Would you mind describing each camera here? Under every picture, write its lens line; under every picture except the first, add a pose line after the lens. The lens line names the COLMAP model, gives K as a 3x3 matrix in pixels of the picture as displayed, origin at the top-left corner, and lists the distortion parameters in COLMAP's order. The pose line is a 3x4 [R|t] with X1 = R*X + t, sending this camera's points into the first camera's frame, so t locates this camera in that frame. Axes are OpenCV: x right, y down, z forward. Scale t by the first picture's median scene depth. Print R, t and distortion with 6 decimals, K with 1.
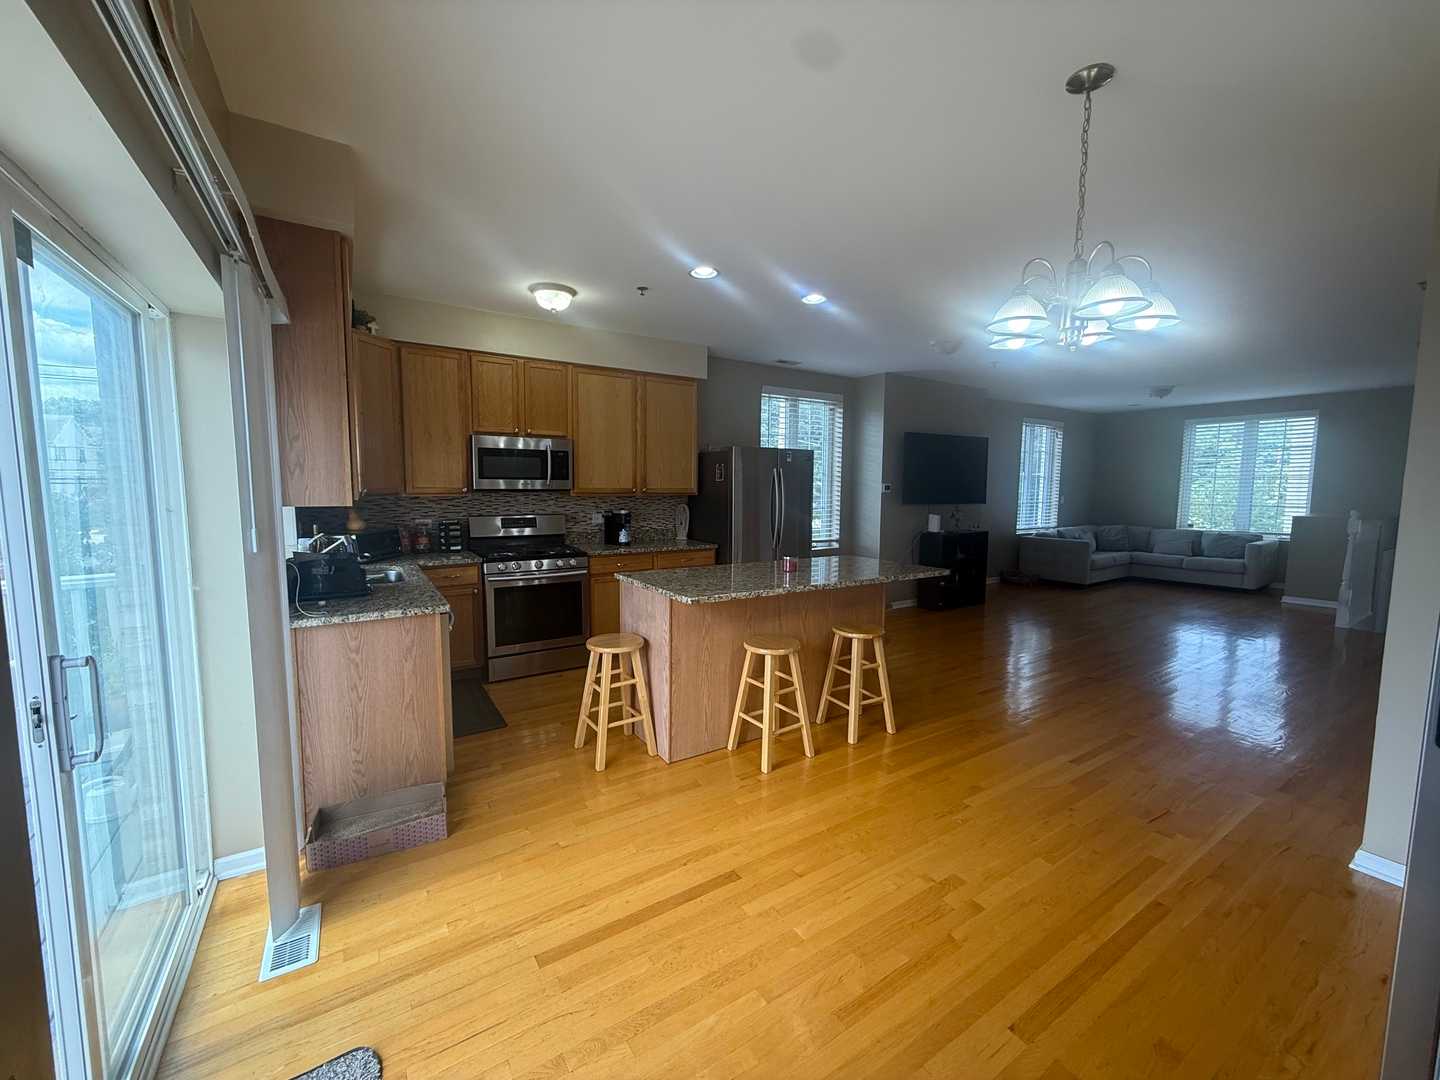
lens RADIAL K [[574.3, 0, 715.9], [0, 574.3, 536.2], [0, 0, 1]] dist [-0.001667, -0.000200]
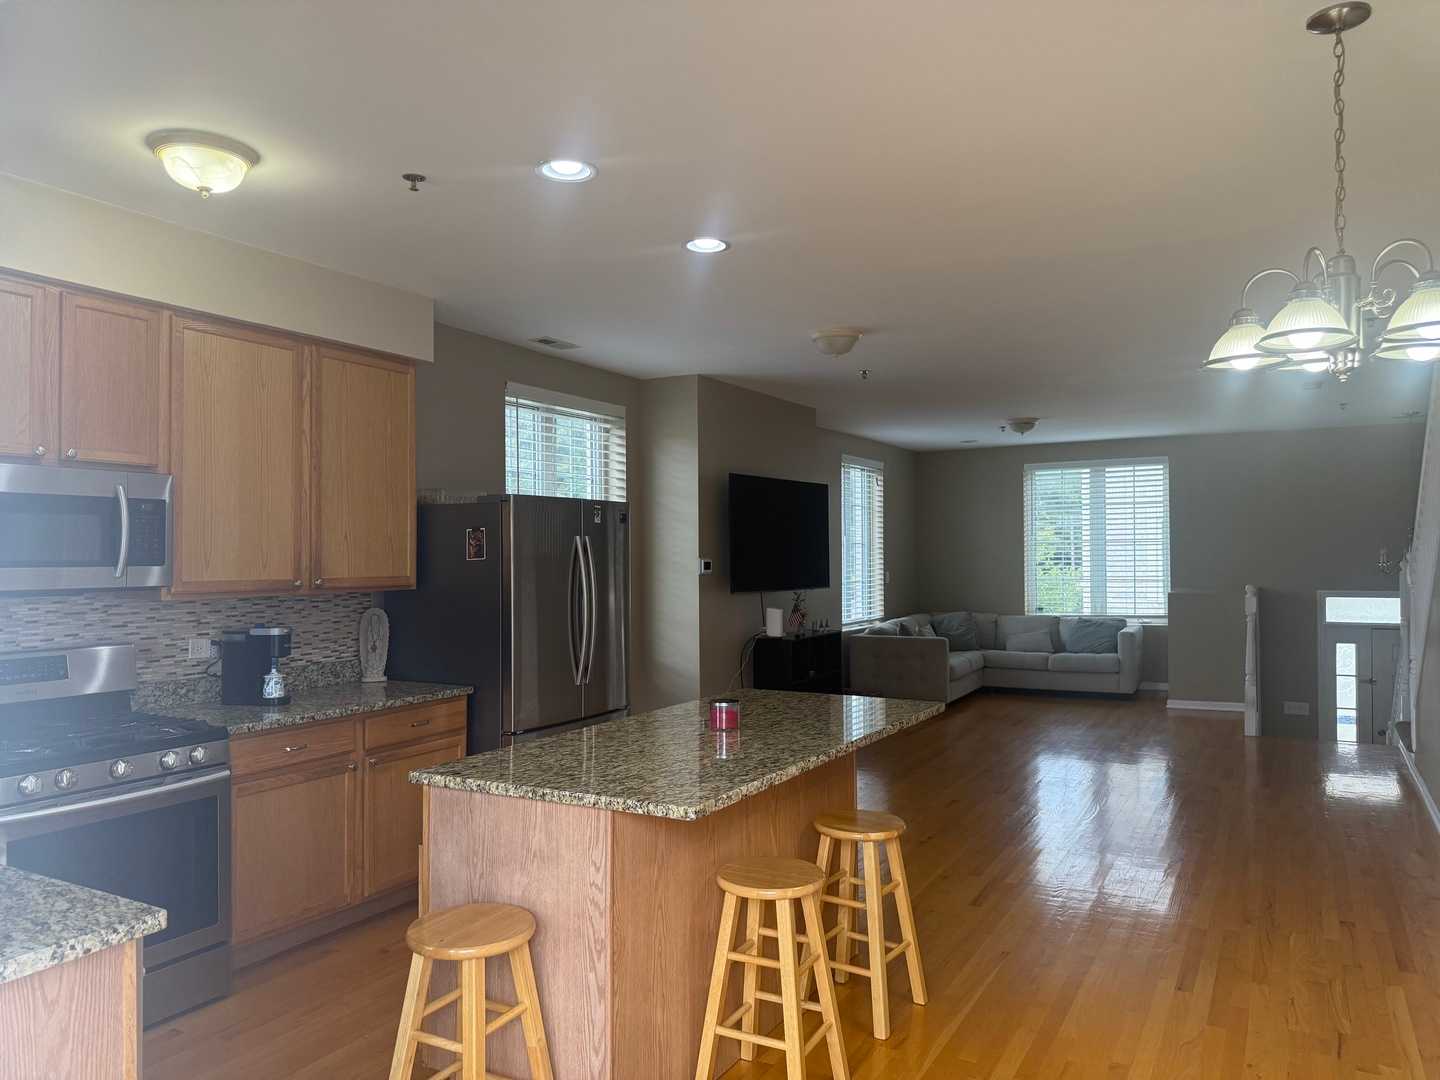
lens RADIAL K [[1017.7, 0, 719.4], [0, 1017.7, 537.4], [0, 0, 1]] dist [0.043948, -0.057636]
pose [[0.882544, -0.004417, 0.470208, -0.231061], [0.053815, 0.994335, -0.091665, -0.022385], [-0.467140, 0.106203, 0.877782, 0.102693]]
